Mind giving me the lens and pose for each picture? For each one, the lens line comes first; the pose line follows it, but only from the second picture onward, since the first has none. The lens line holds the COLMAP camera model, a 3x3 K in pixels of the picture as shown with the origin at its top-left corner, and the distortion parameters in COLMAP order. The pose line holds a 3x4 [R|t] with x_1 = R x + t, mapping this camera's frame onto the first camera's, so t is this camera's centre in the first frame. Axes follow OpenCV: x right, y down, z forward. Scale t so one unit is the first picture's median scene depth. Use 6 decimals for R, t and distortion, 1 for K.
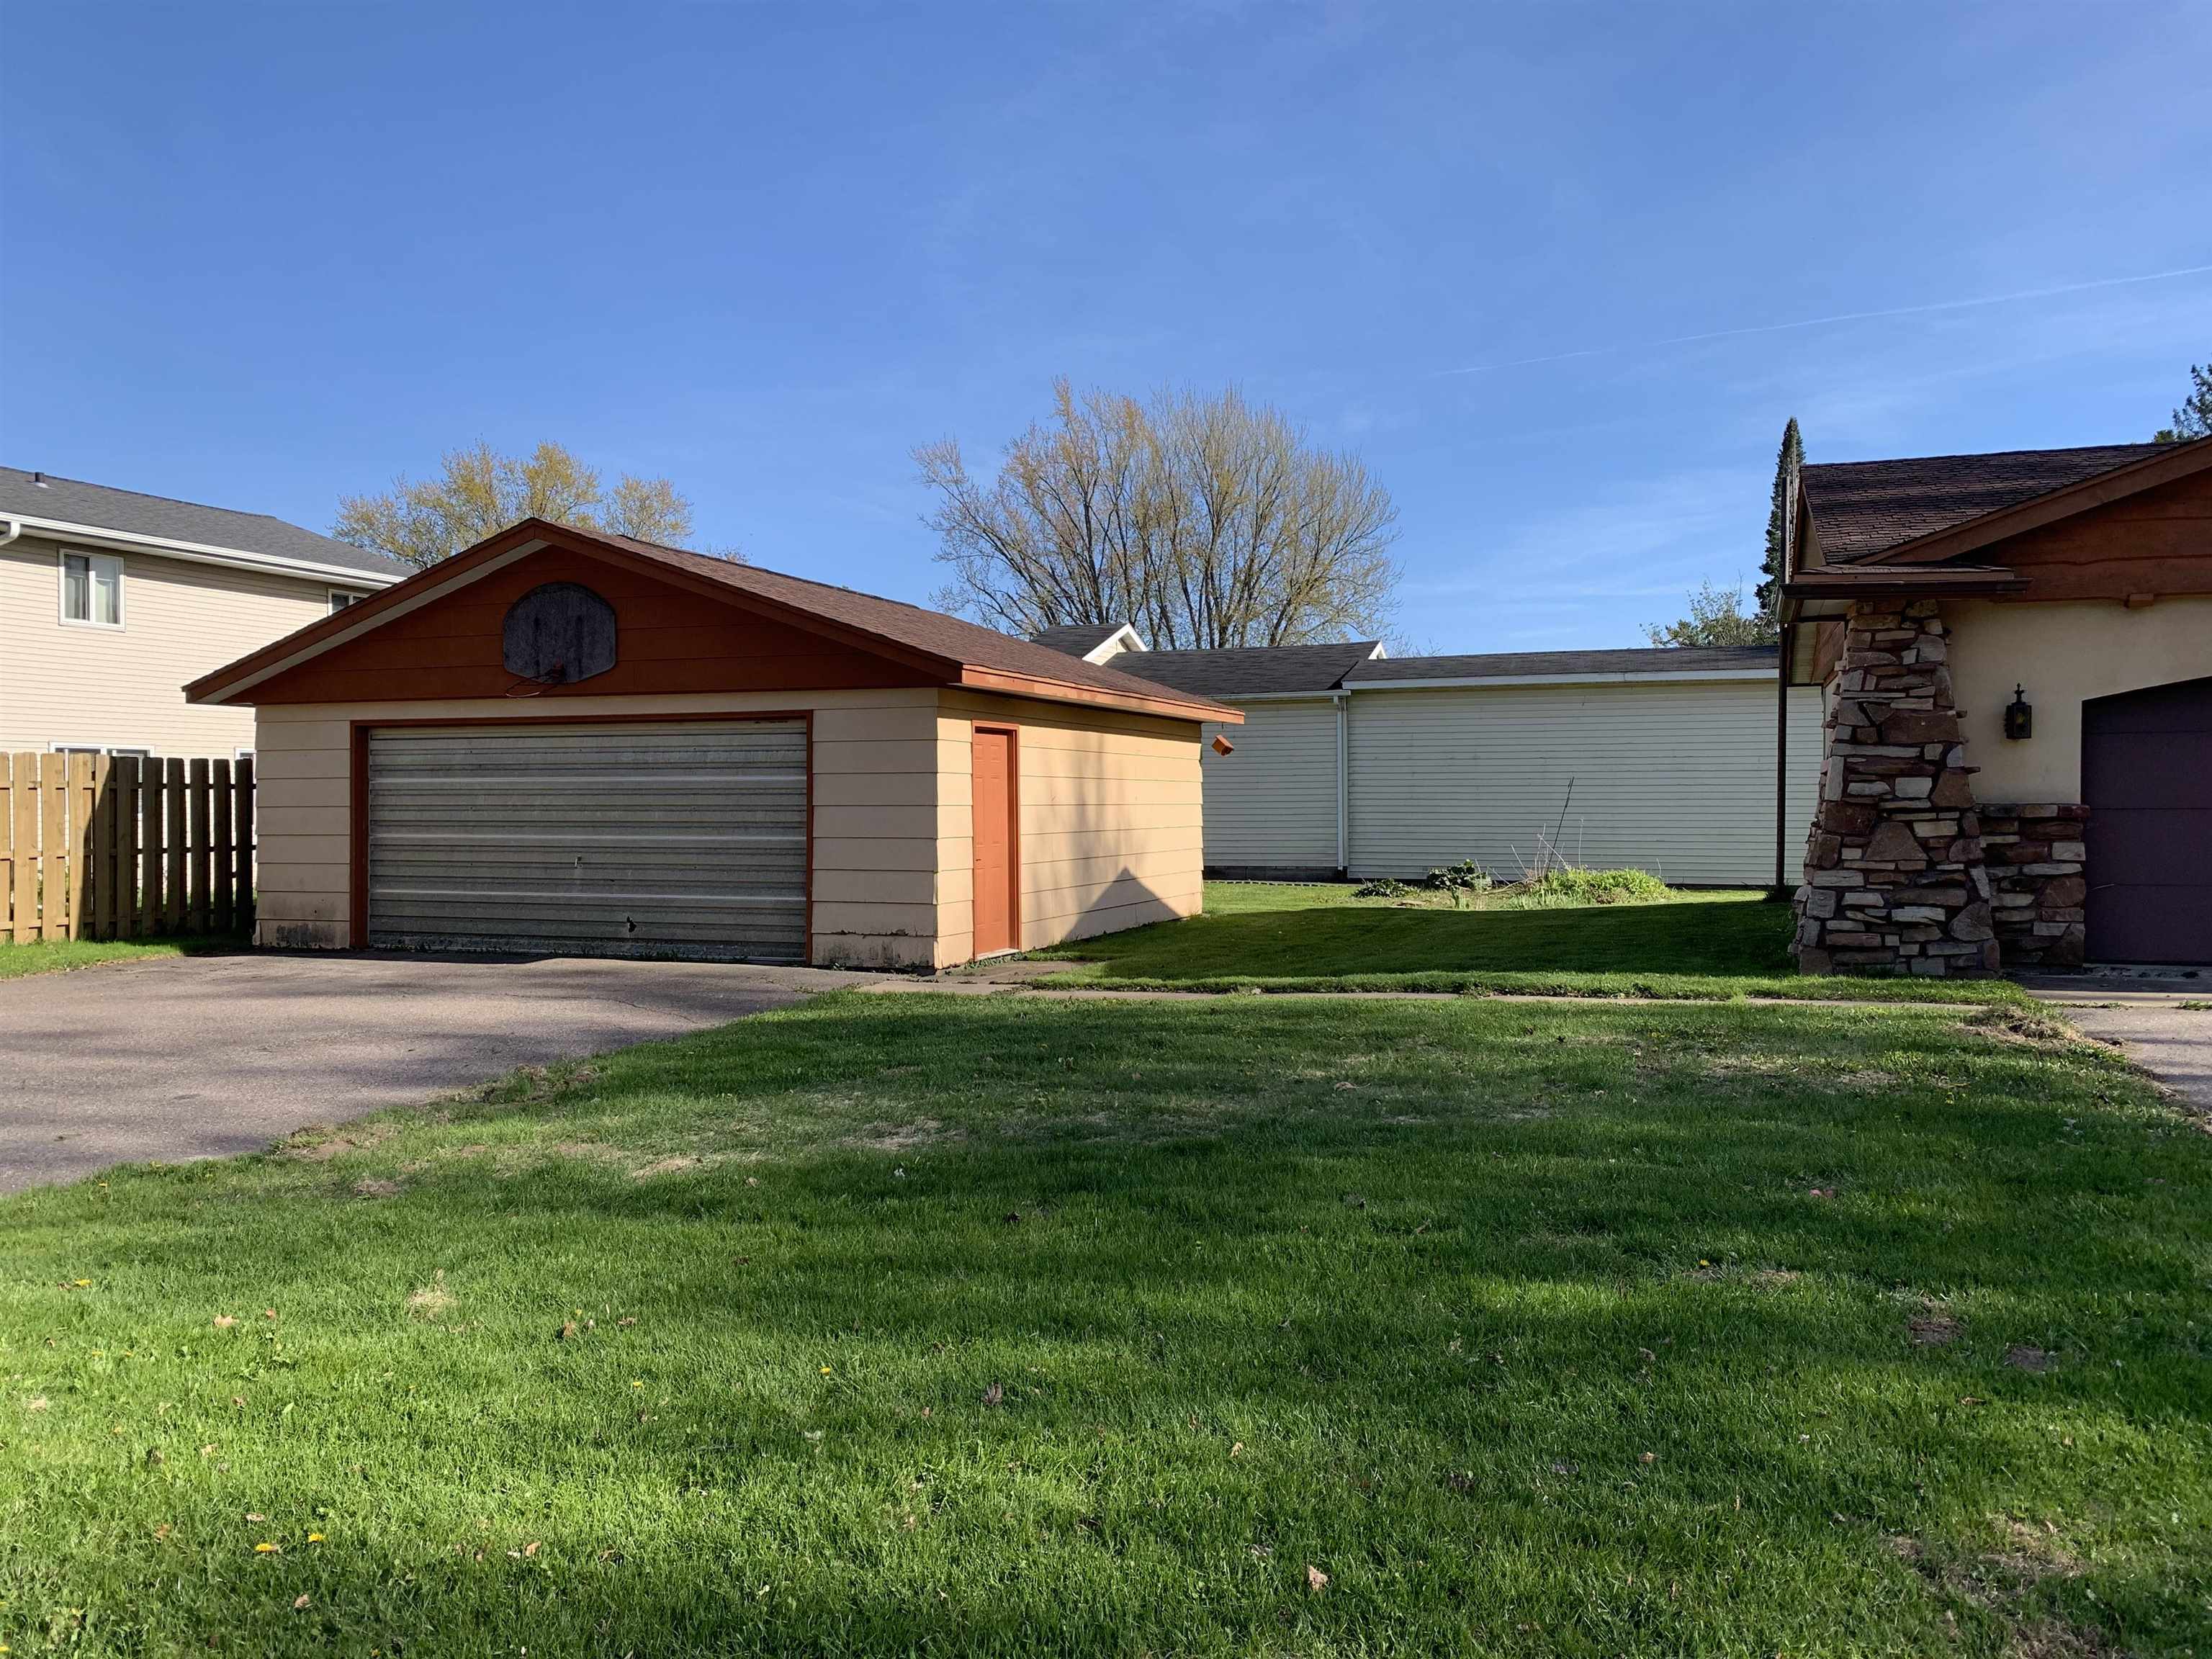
lens RADIAL K [[1700.9, 0, 1098.9], [0, 1700.9, 837.0], [0, 0, 1]] dist [0.054188, -0.034901]
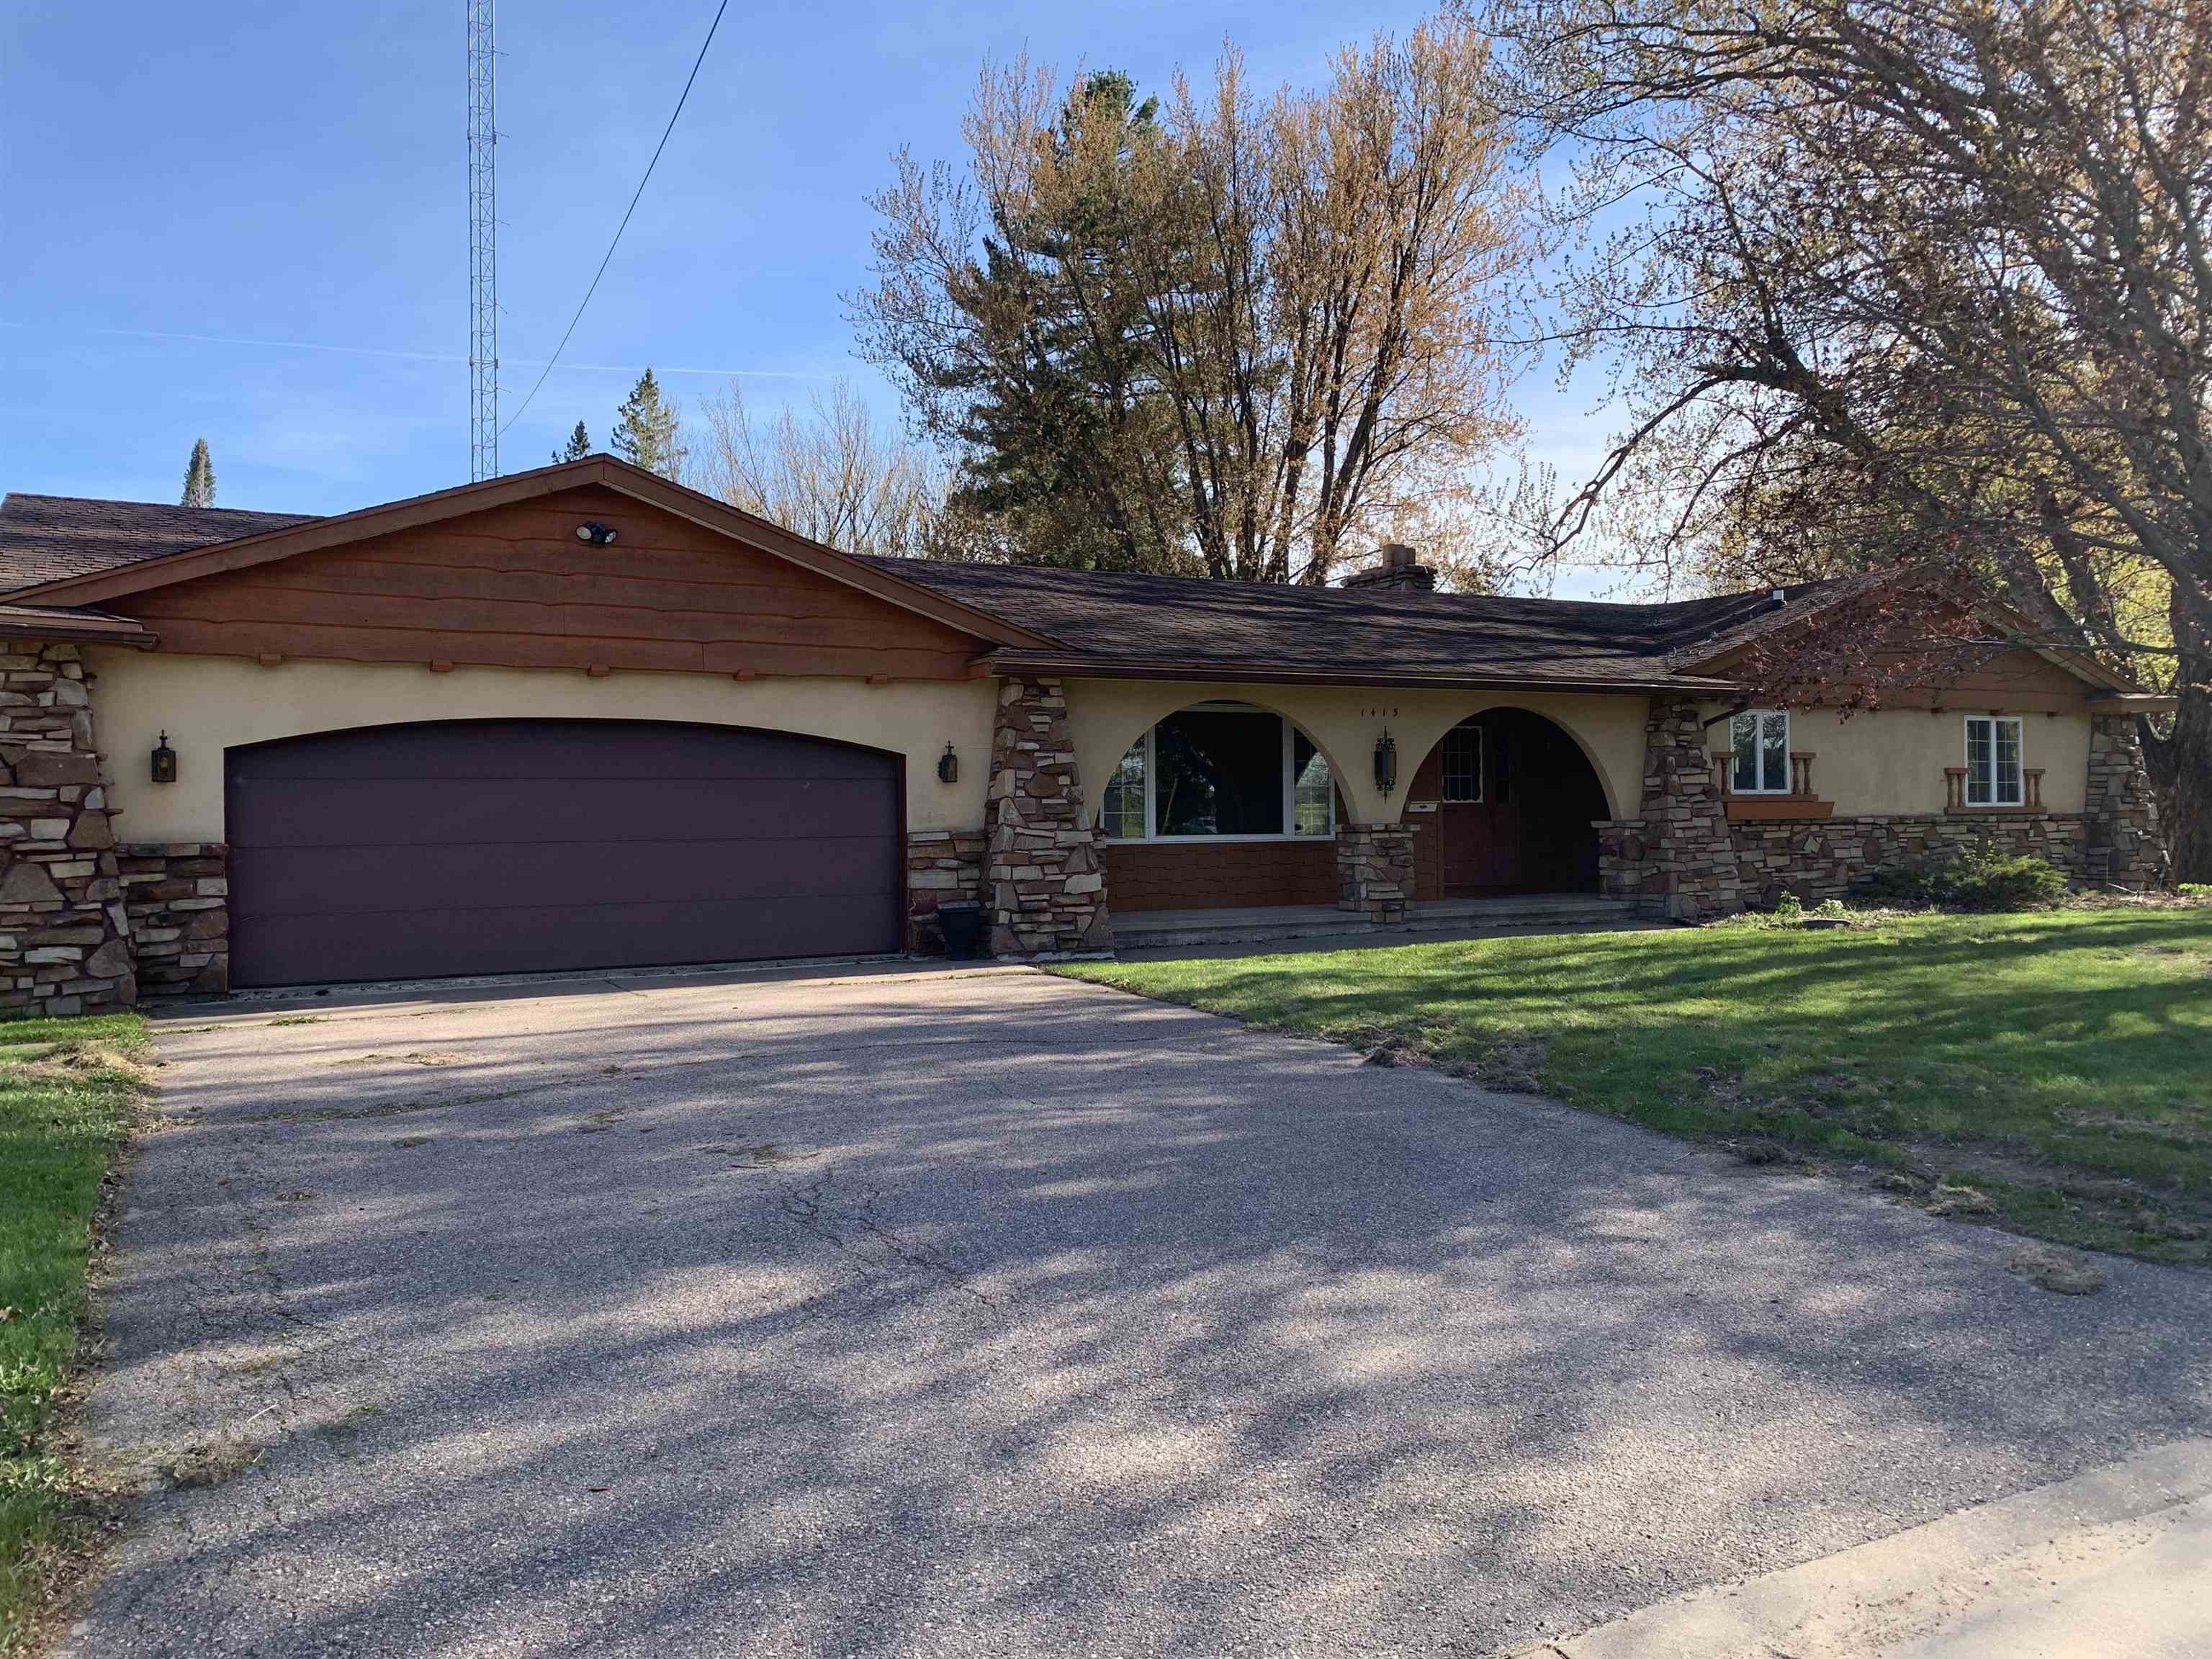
lens RADIAL K [[1700.9, 0, 1108.3], [0, 1700.9, 827.8], [0, 0, 1]] dist [0.054188, -0.034901]
pose [[0.682207, -0.010248, 0.731087, 0.125156], [0.026202, 0.999602, -0.010437, -0.002157], [-0.730689, 0.026276, 0.682204, -0.115275]]
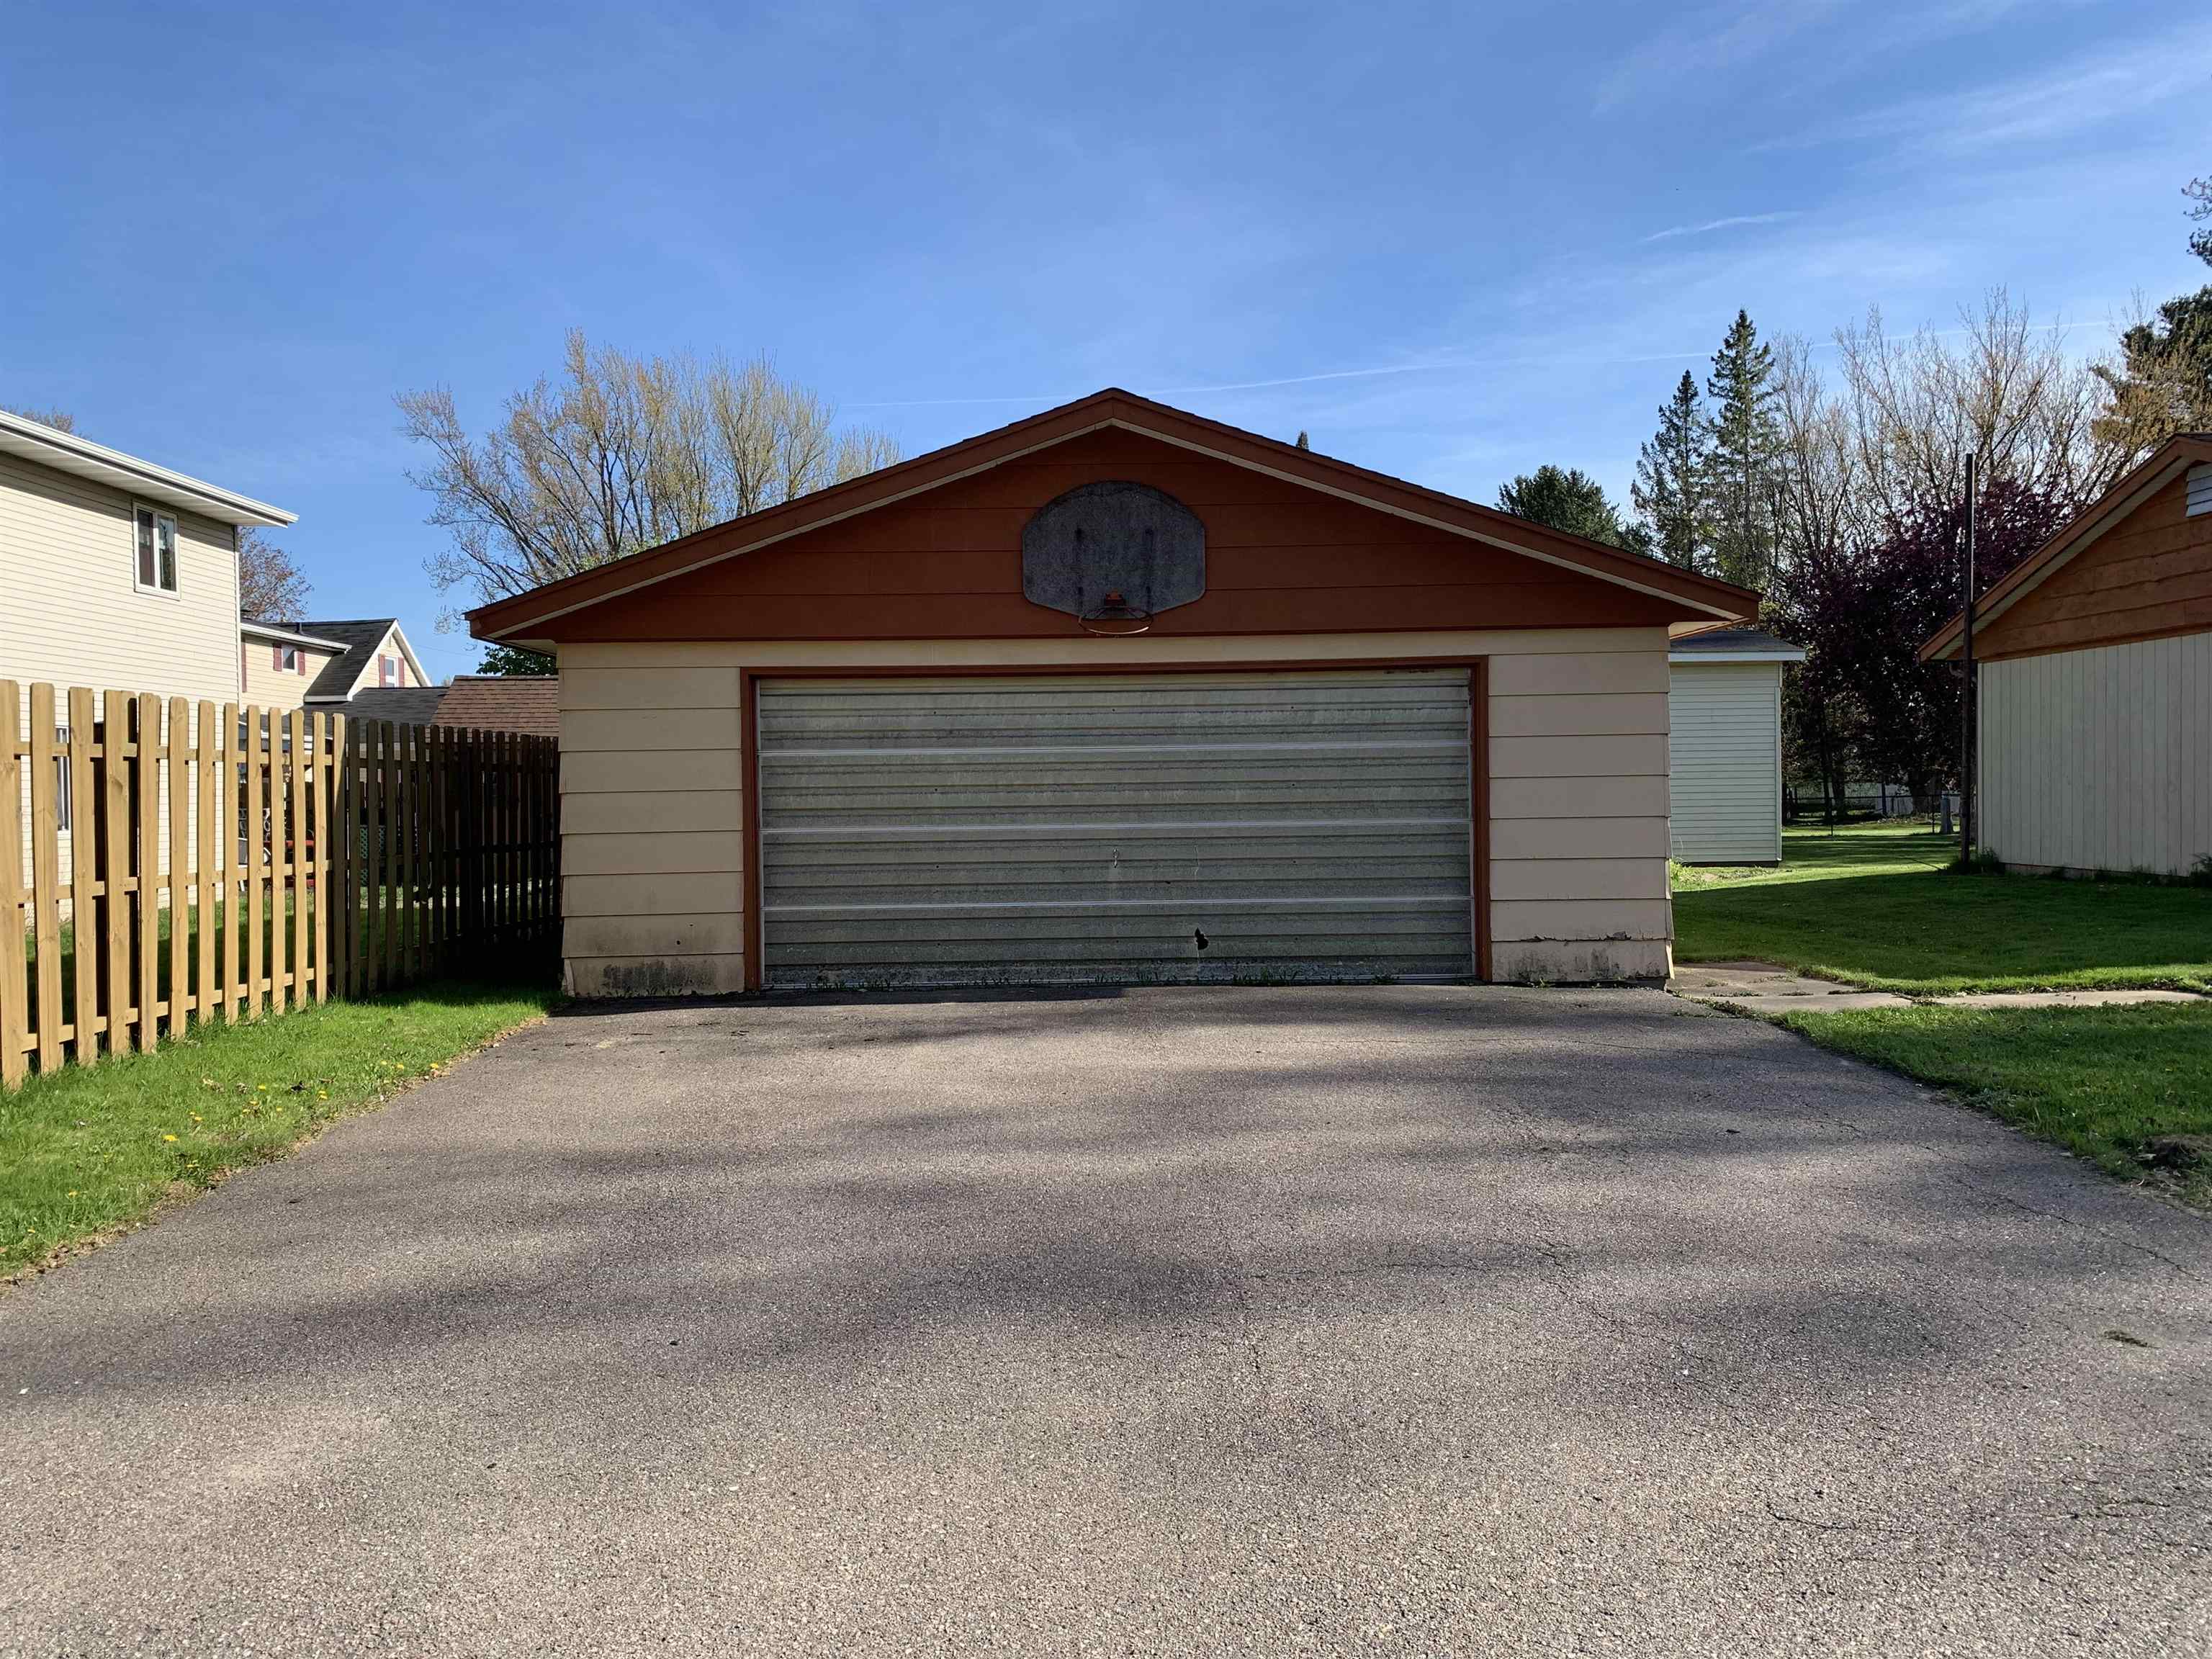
lens RADIAL K [[1700.9, 0, 1115.8], [0, 1700.9, 811.3], [0, 0, 1]] dist [0.054188, -0.034901]
pose [[0.932759, -0.016277, 0.360133, -0.594108], [0.020324, 0.999766, -0.007453, -0.000754], [-0.359927, 0.014271, 0.932871, 0.319937]]
